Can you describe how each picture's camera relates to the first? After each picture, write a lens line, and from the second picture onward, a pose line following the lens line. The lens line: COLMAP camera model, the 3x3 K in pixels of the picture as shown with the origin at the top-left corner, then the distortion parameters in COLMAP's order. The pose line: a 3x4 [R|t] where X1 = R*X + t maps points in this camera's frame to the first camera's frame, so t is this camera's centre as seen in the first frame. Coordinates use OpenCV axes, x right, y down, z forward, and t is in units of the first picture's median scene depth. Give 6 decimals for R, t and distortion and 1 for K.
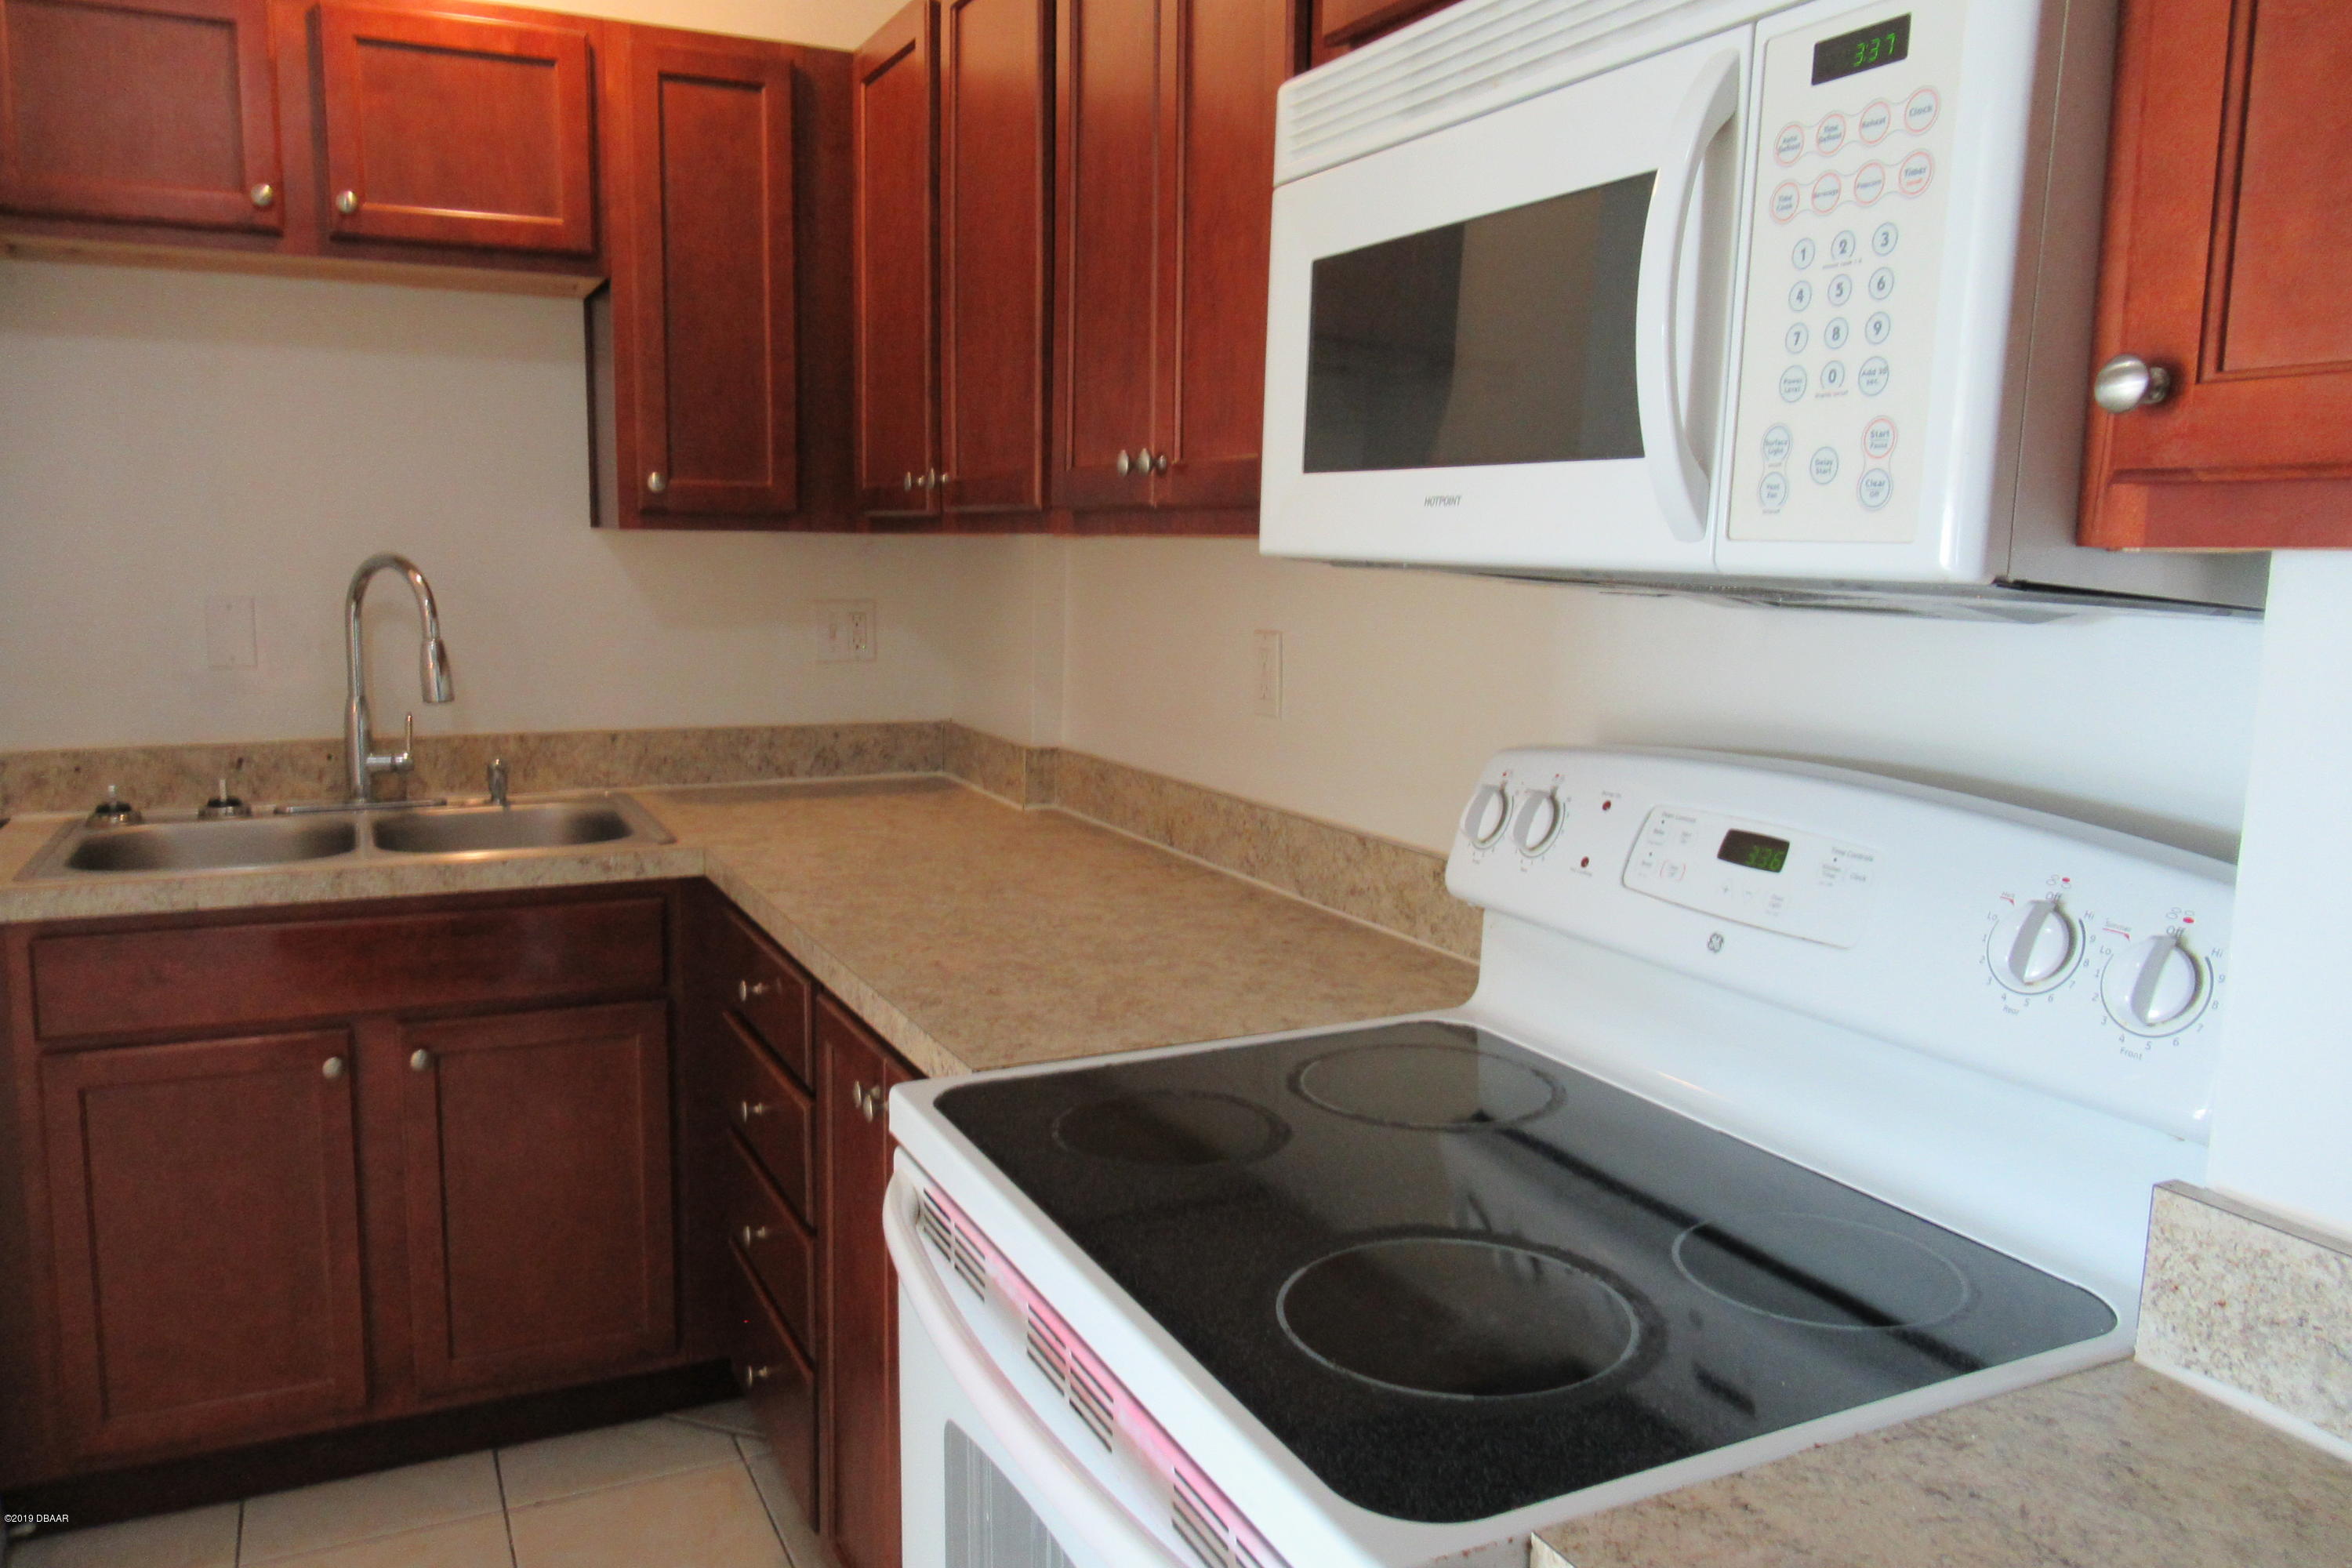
lens RADIAL K [[1745.2, 0, 1175.2], [0, 1745.2, 793.4], [0, 0, 1]] dist [-0.005302, -0.000094]
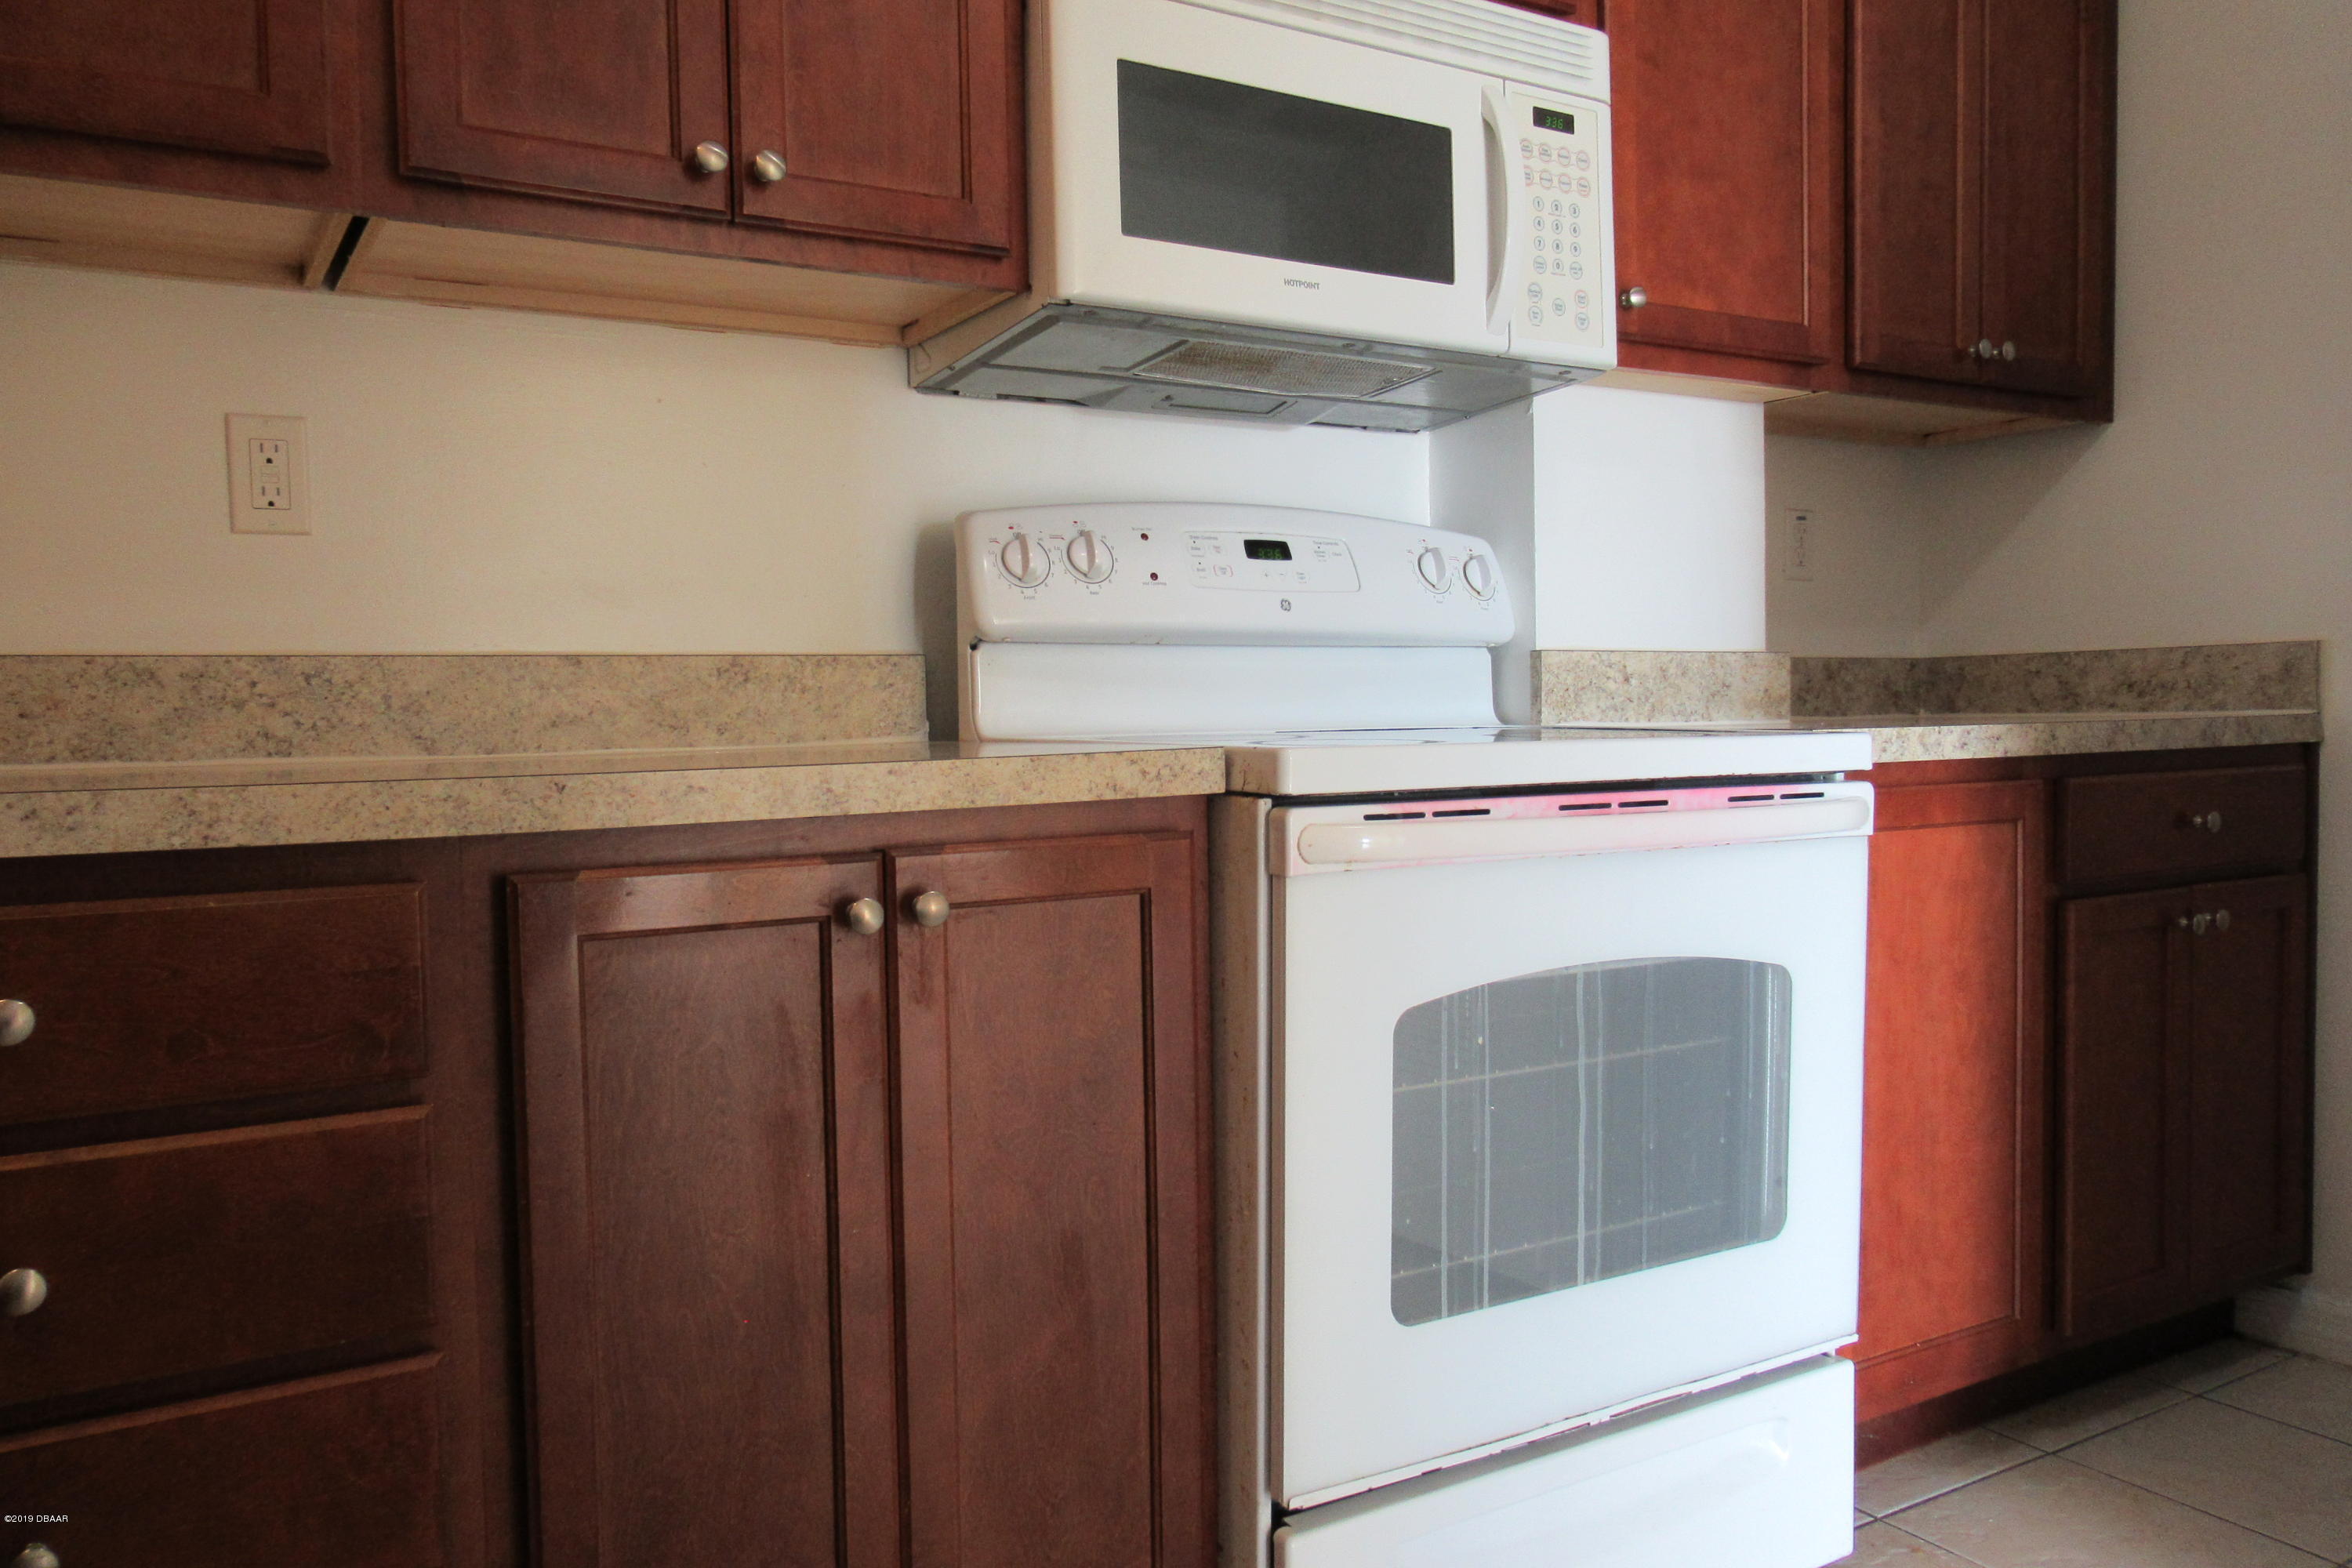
lens RADIAL K [[1752.0, 0, 1185.0], [0, 1752.0, 790.8], [0, 0, 1]] dist [-0.001782, 0.004830]
pose [[-0.096085, -0.056684, 0.993758, -1.648705], [0.158751, 0.984725, 0.071518, 0.160393], [-0.982632, 0.164631, -0.085619, 1.626465]]
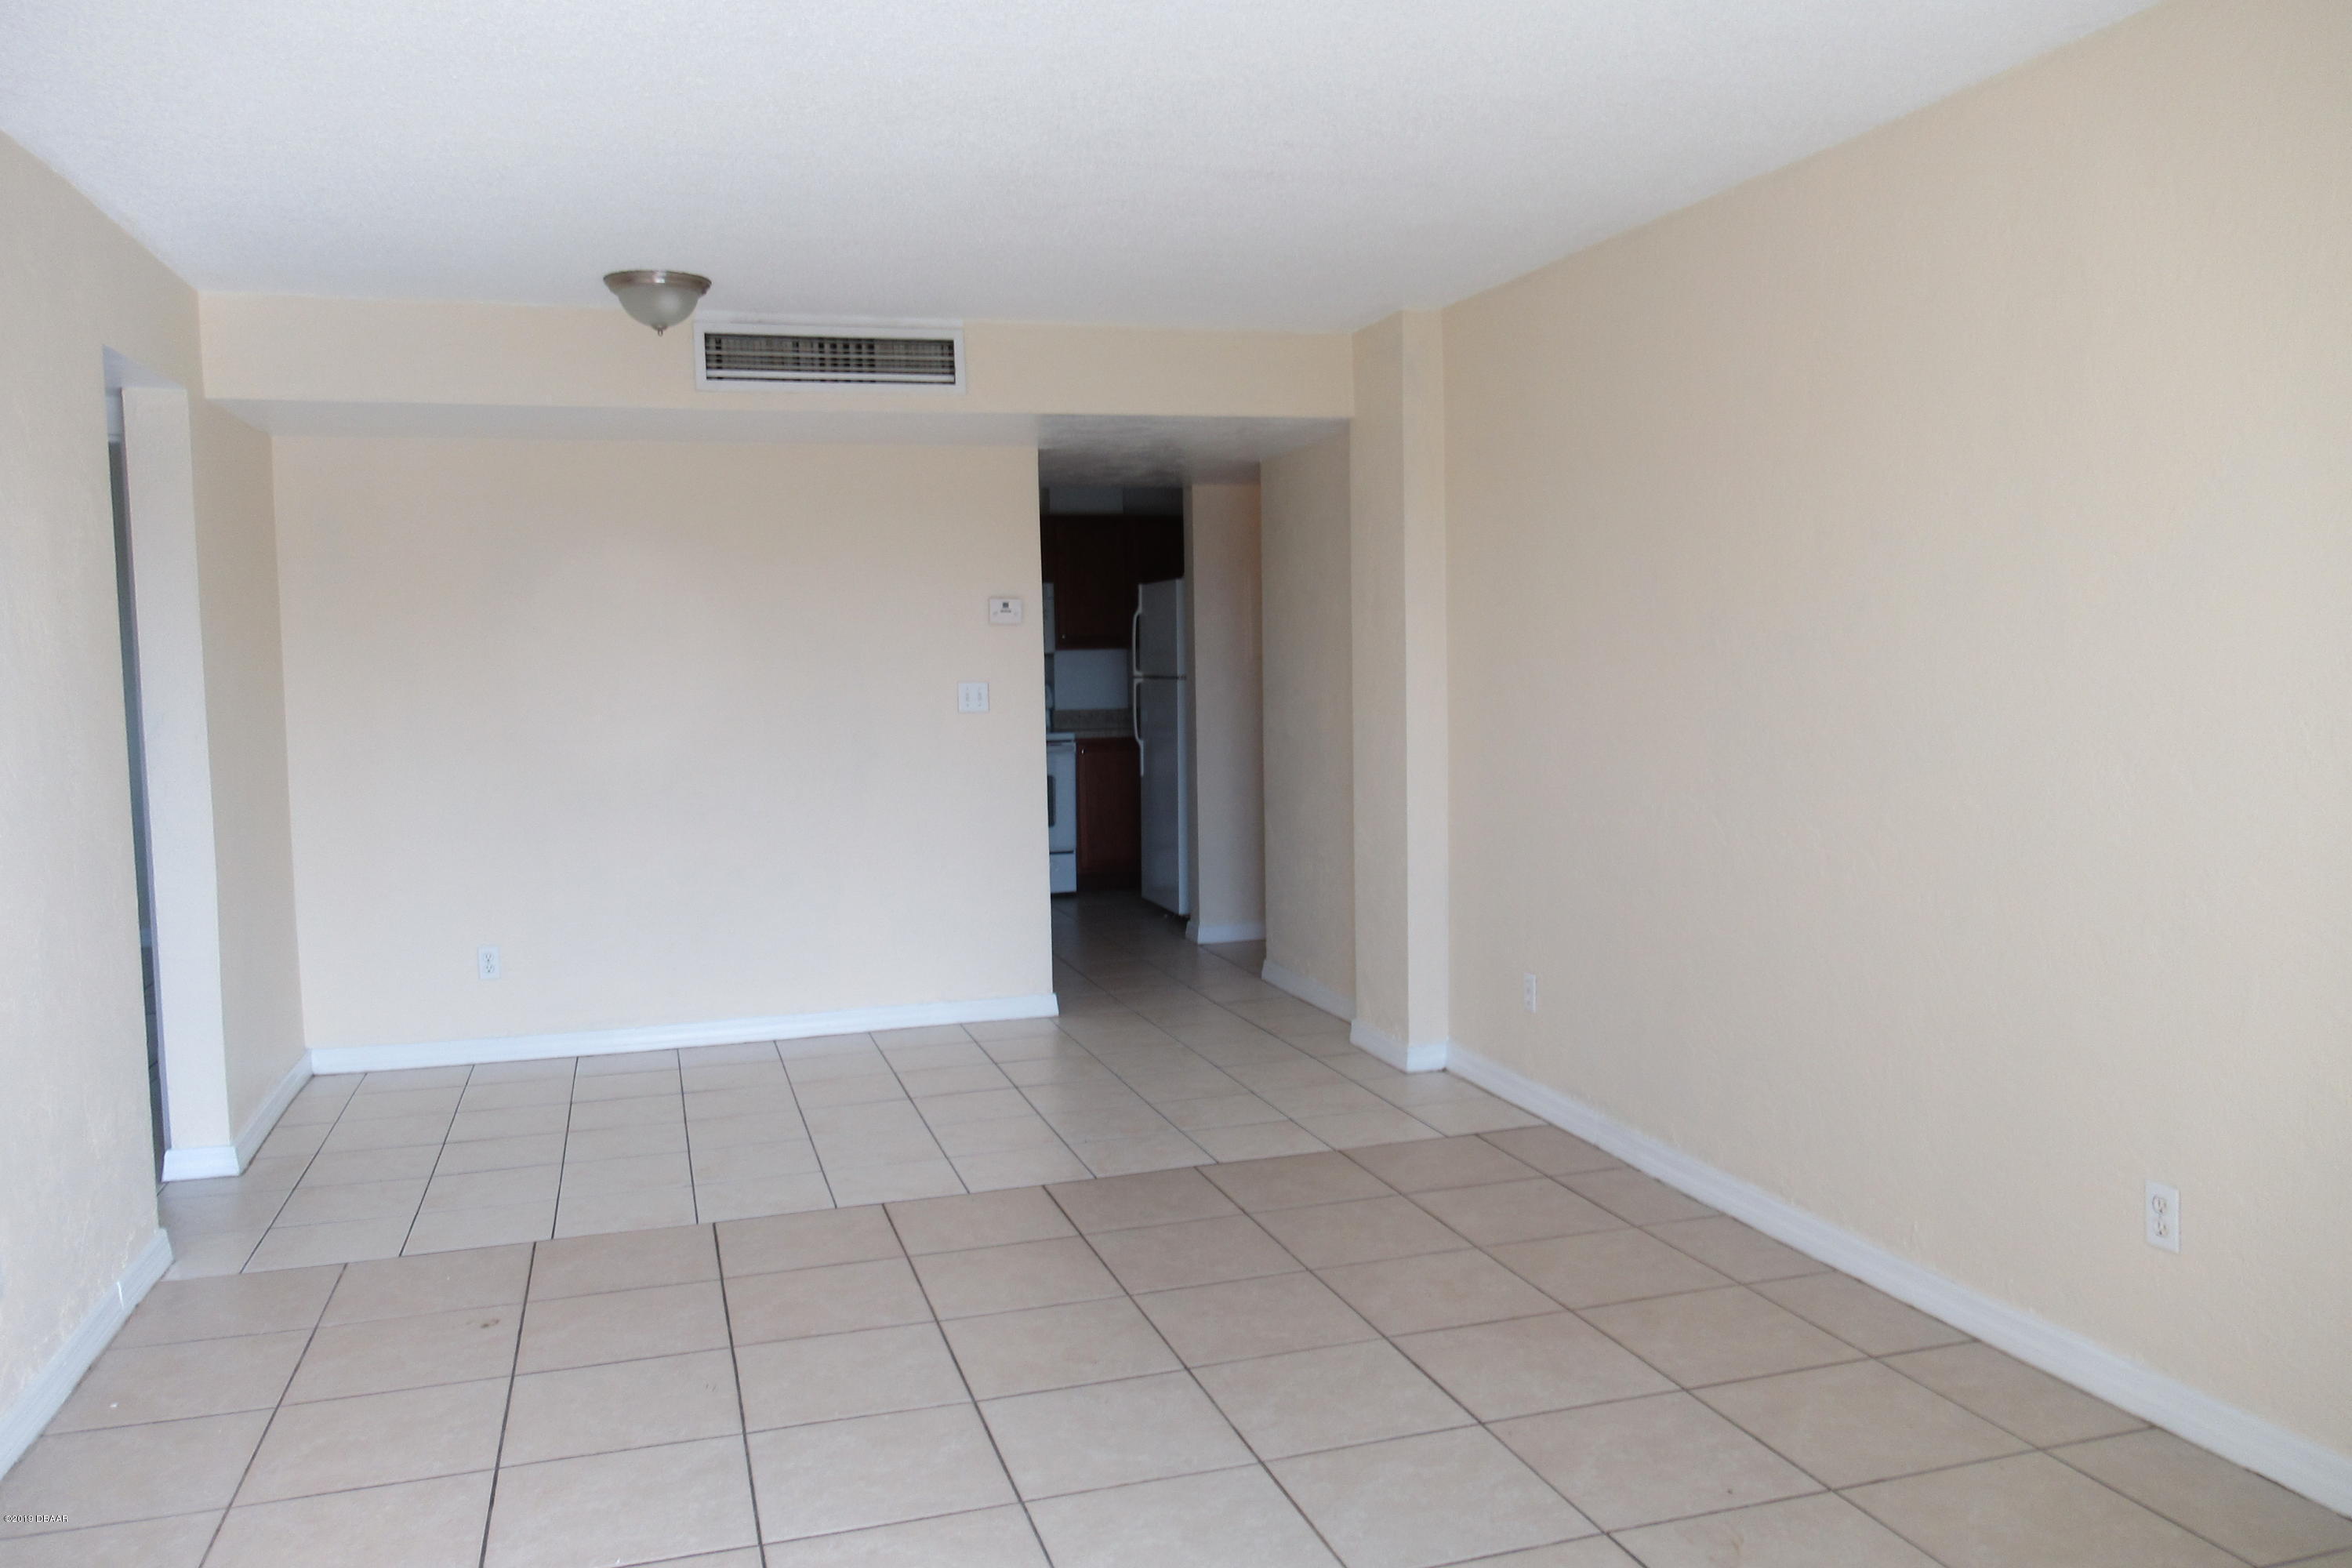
lens RADIAL K [[1745.2, 0, 1175.2], [0, 1745.2, 793.4], [0, 0, 1]] dist [-0.005302, -0.000094]
pose [[0.150666, -0.096395, 0.983874, -9.232664], [0.165788, 0.983604, 0.070980, 0.085682], [-0.974584, 0.152420, 0.164177, -1.292213]]
